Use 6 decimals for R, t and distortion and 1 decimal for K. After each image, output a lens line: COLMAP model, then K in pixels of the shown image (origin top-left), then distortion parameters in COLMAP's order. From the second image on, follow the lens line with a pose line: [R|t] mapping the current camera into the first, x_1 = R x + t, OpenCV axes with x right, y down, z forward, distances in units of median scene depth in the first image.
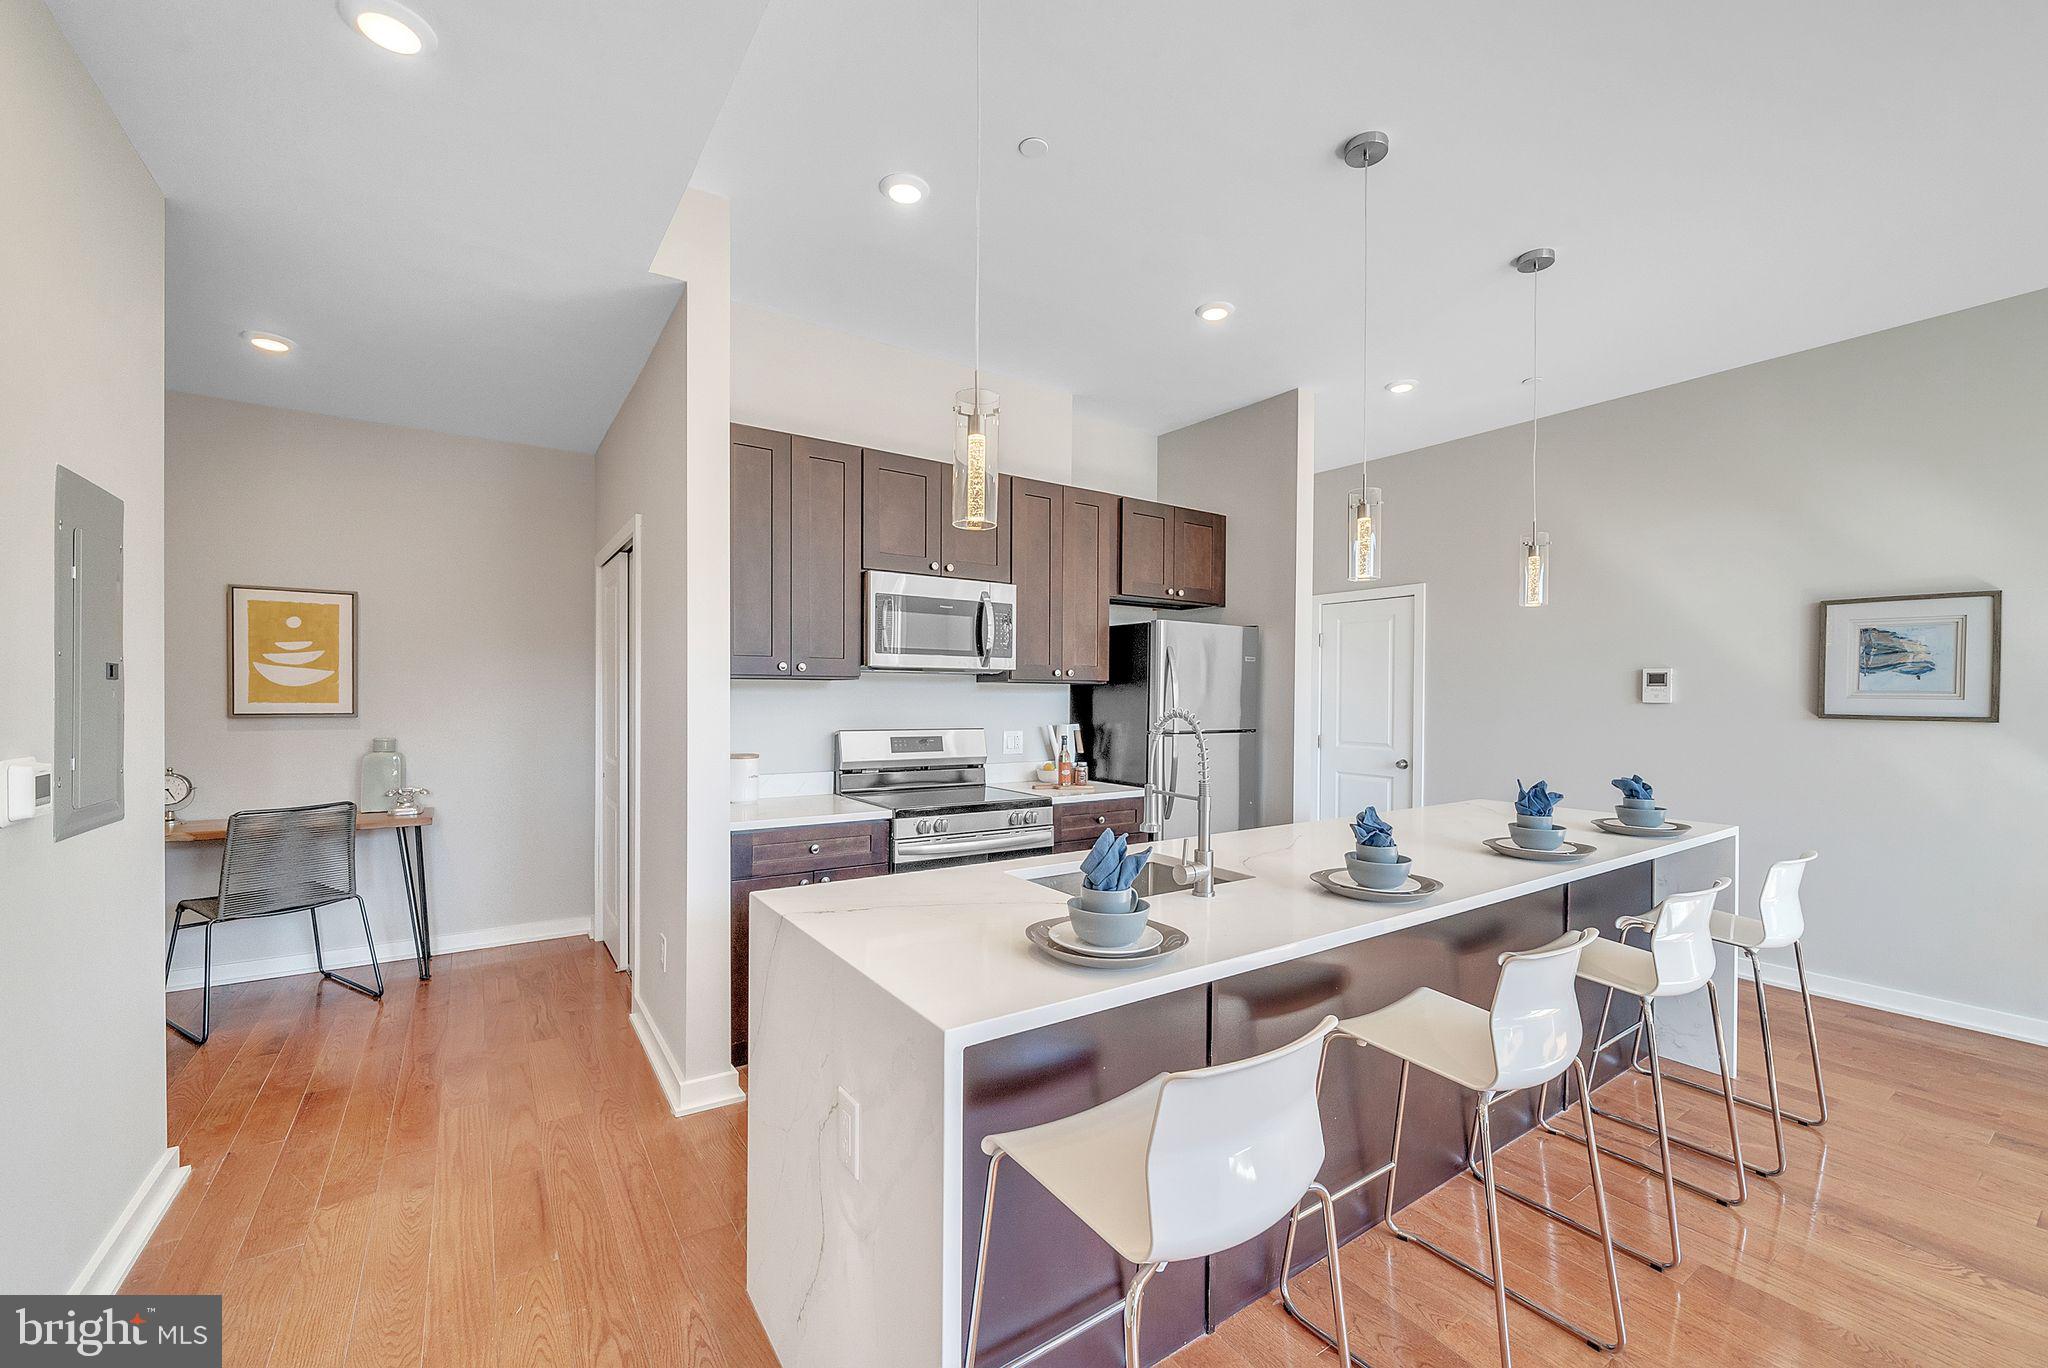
lens RADIAL K [[809.2, 0, 1038.9], [0, 809.2, 696.4], [0, 0, 1]] dist [-0.006024, -0.000071]
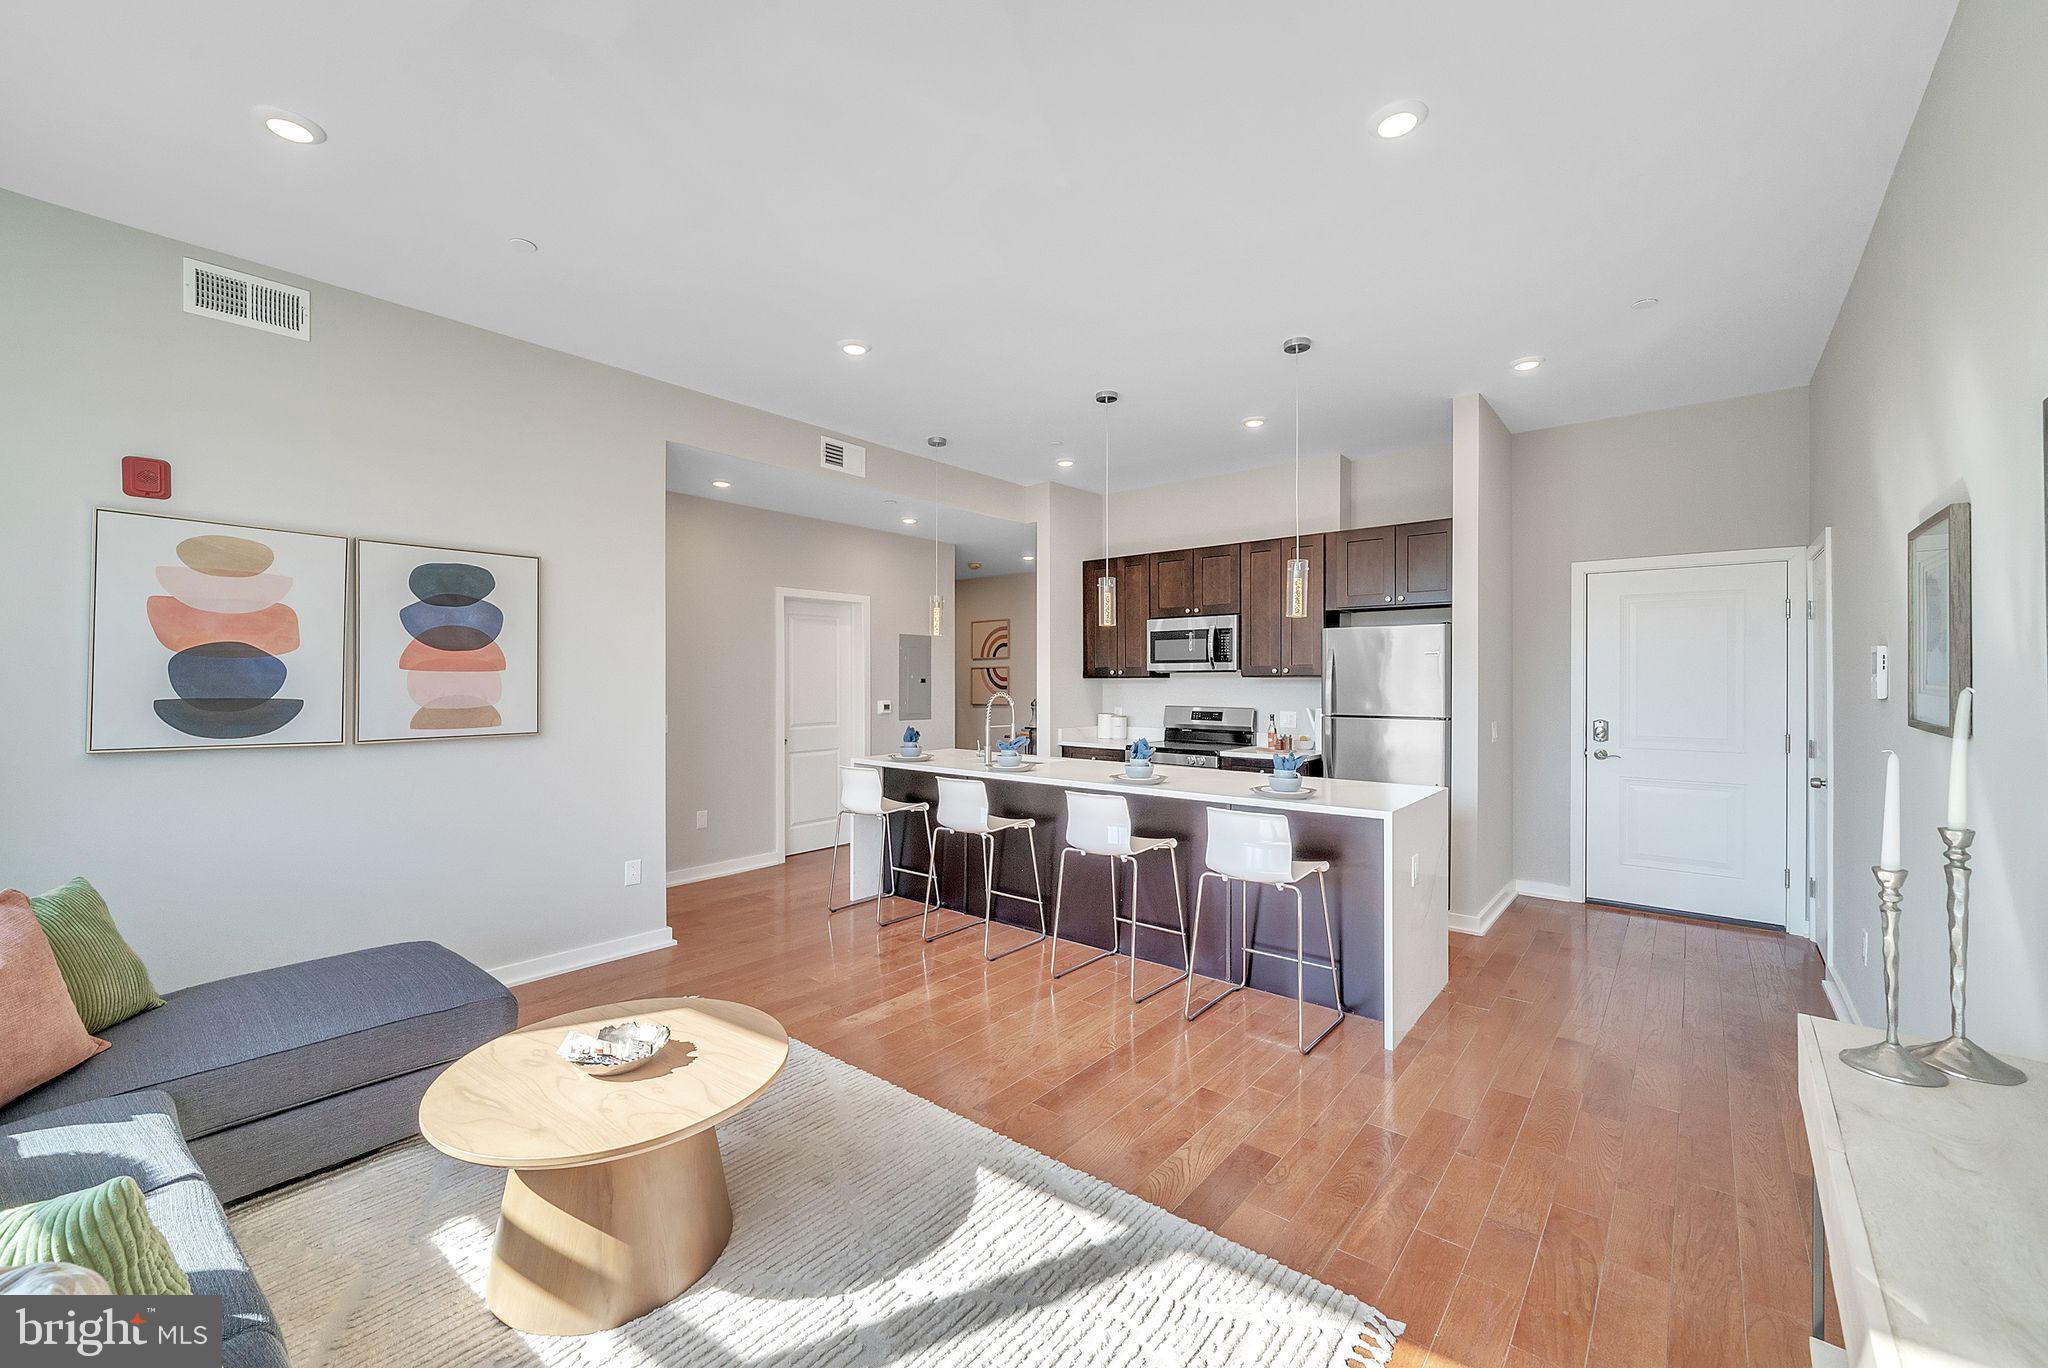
lens RADIAL K [[809.2, 0, 1026.3], [0, 809.2, 682.8], [0, 0, 1]] dist [-0.006024, -0.000071]
pose [[0.270449, -0.002238, -0.962732, 1.344334], [0.002716, 0.999995, -0.001561, -0.006869], [0.962731, -0.002193, 0.270453, 0.197932]]
